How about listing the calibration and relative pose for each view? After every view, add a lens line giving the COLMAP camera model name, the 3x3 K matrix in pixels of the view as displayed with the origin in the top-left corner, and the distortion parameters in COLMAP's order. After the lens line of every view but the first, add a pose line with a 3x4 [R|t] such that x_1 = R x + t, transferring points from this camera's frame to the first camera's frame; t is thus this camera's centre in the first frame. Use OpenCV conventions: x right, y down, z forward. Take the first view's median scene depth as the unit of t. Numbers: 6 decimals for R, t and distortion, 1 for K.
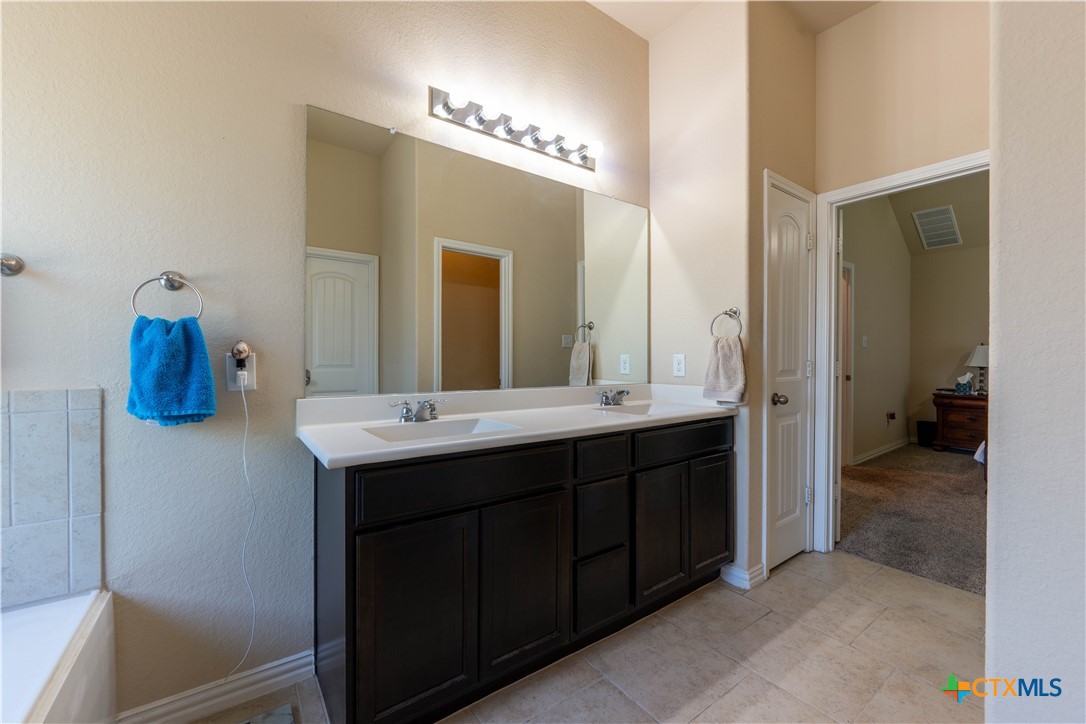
lens RADIAL K [[430.8, 0, 536.2], [0, 430.8, 367.9], [0, 0, 1]] dist [-0.002281, -0.000084]
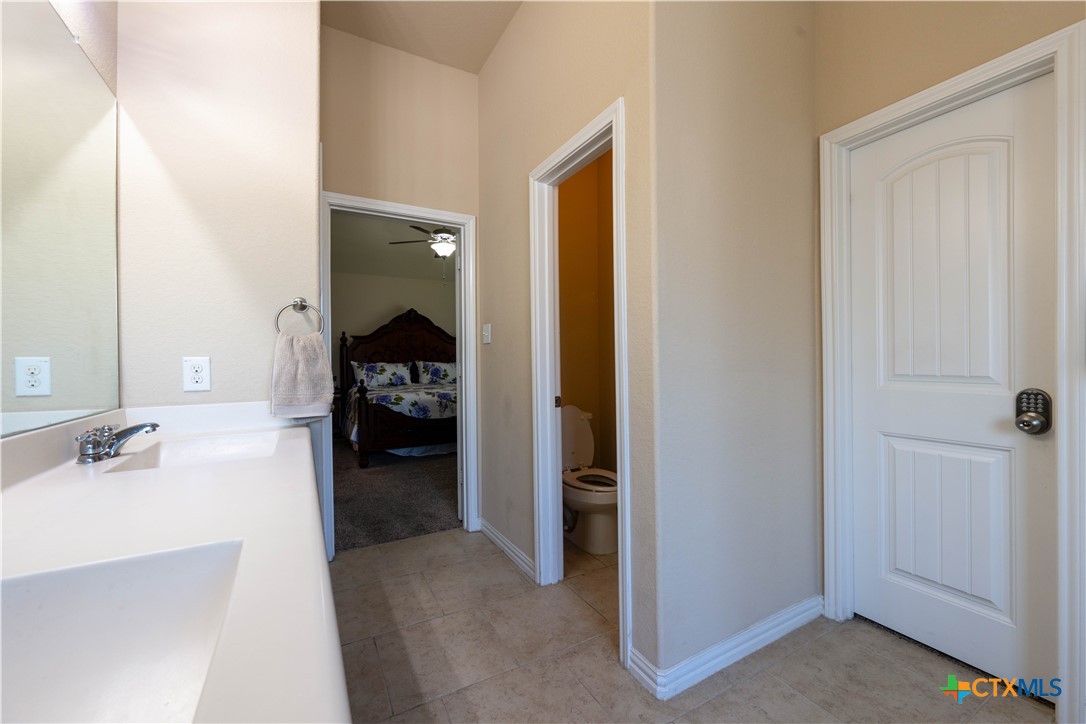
lens RADIAL K [[431.6, 0, 544.4], [0, 431.6, 360.7], [0, 0, 1]] dist [-0.000135, -0.000078]
pose [[0.110381, -0.007655, 0.993860, -0.297865], [0.029028, 0.999569, 0.004475, -0.015718], [-0.993465, 0.028355, 0.110555, 0.490457]]
